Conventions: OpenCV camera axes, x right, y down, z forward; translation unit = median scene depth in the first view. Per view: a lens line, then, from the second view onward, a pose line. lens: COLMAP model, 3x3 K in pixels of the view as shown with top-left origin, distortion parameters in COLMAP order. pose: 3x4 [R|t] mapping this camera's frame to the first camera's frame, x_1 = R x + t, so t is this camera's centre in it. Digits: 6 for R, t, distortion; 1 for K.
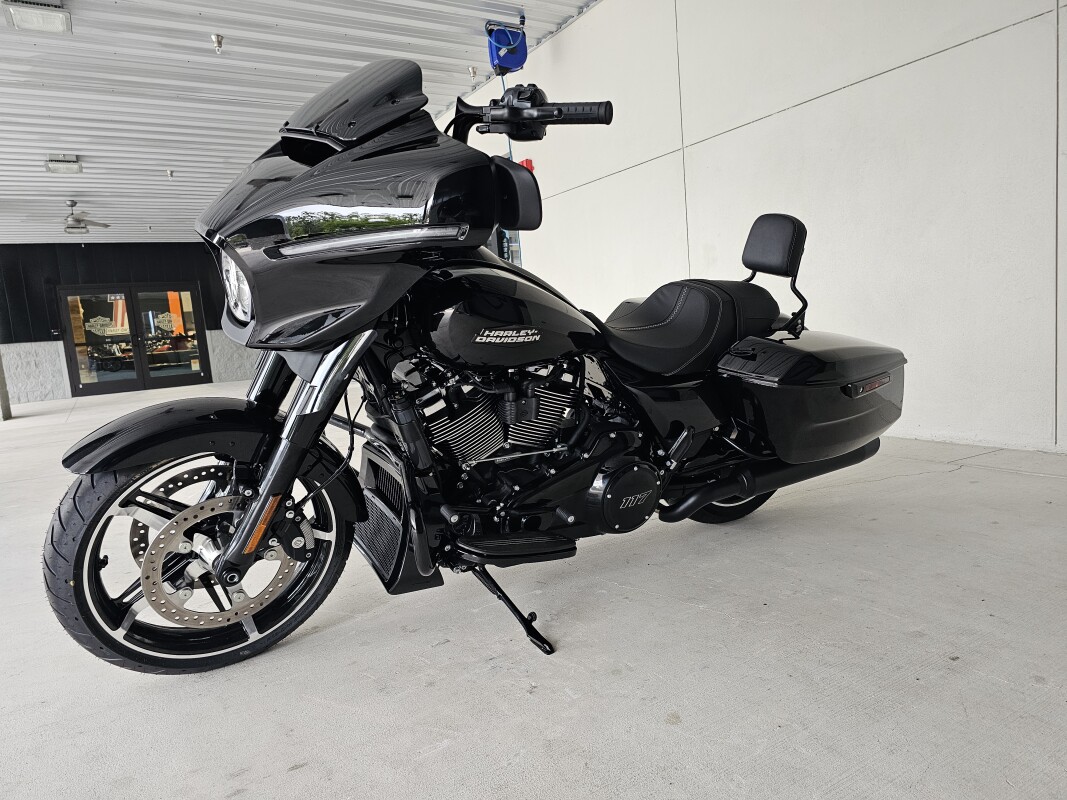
lens RADIAL K [[705.0, 0, 533.5], [0, 705.0, 400.0], [0, 0, 1]] dist [0.007910, -0.001860]
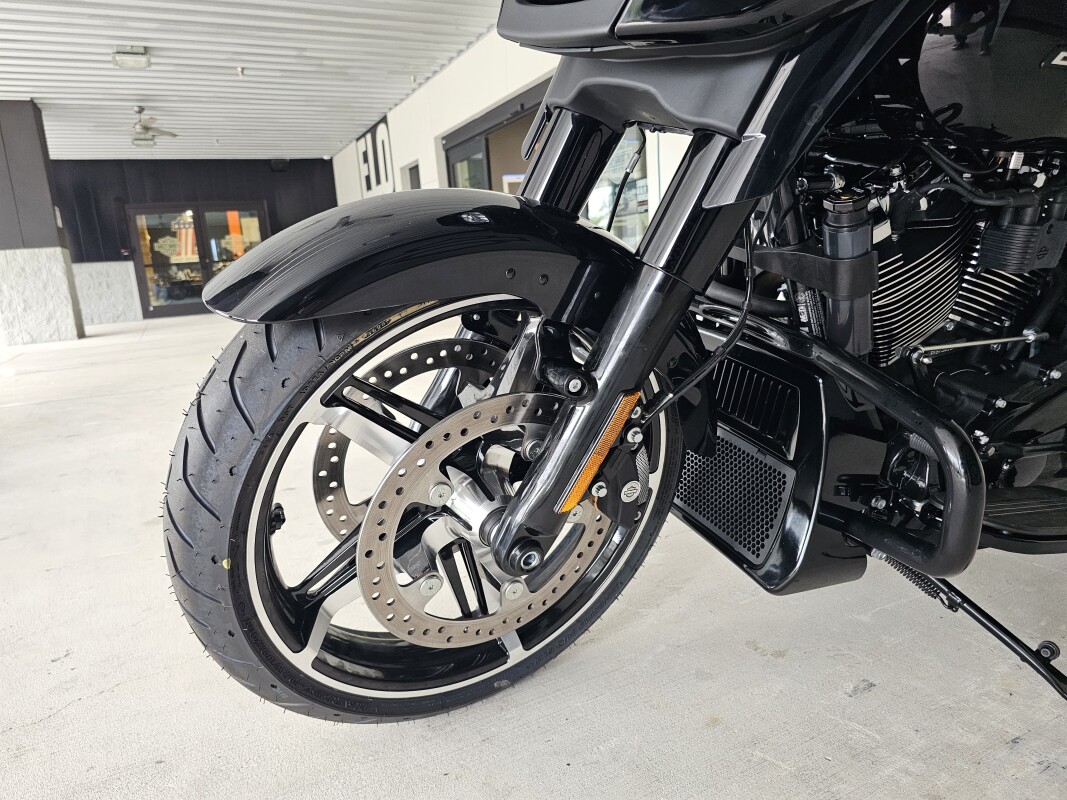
lens RADIAL K [[712.4, 0, 519.3], [0, 712.4, 393.4], [0, 0, 1]] dist [0.055224, -0.054340]
pose [[0.995279, 0.027534, -0.093068, -0.347869], [-0.020275, 0.996742, 0.078062, 0.087985], [0.094914, -0.075807, 0.992595, 0.461894]]
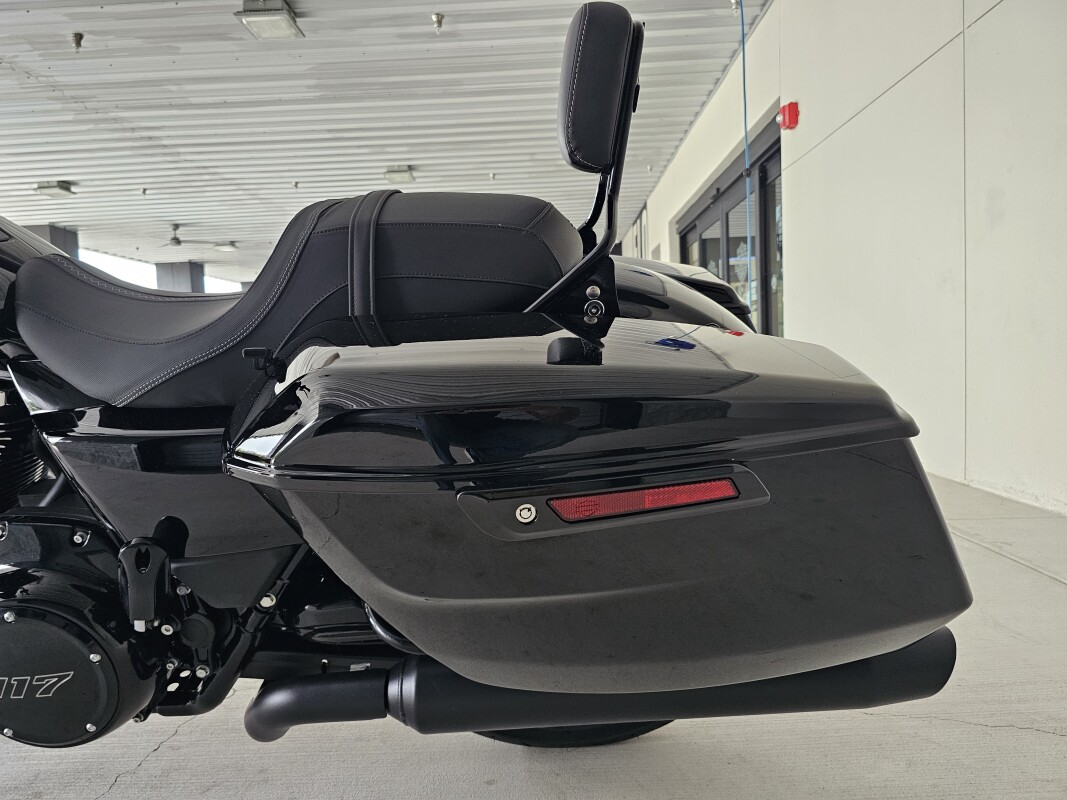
lens RADIAL K [[712.4, 0, 519.3], [0, 712.4, 393.4], [0, 0, 1]] dist [0.055224, -0.054340]
pose [[0.833181, 0.081014, -0.547034, 0.734223], [-0.091432, 0.995777, 0.008213, -0.082744], [0.545389, 0.043174, 0.837070, 0.902135]]
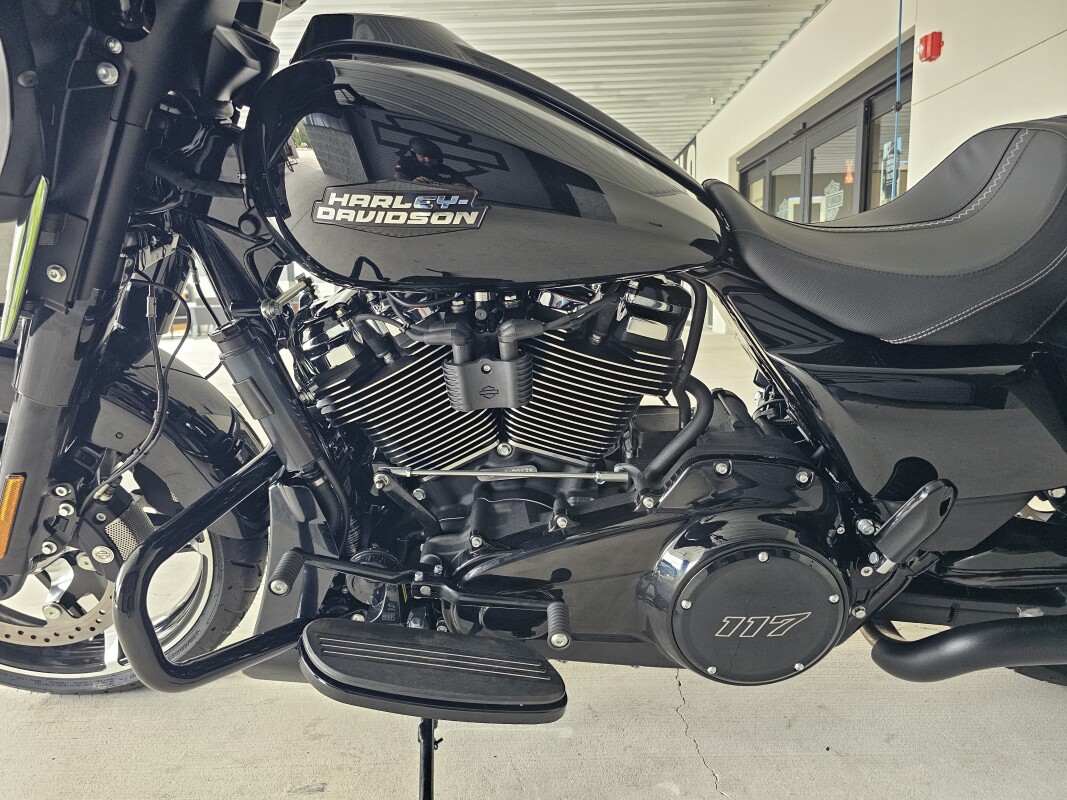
lens RADIAL K [[711.2, 0, 533.5], [0, 711.2, 400.0], [0, 0, 1]] dist [0.010922, 0.001998]
pose [[0.847796, 0.138911, -0.511807, 0.261764], [-0.101987, 0.989777, 0.099700, -0.026496], [0.520424, -0.032328, 0.853296, 0.639073]]
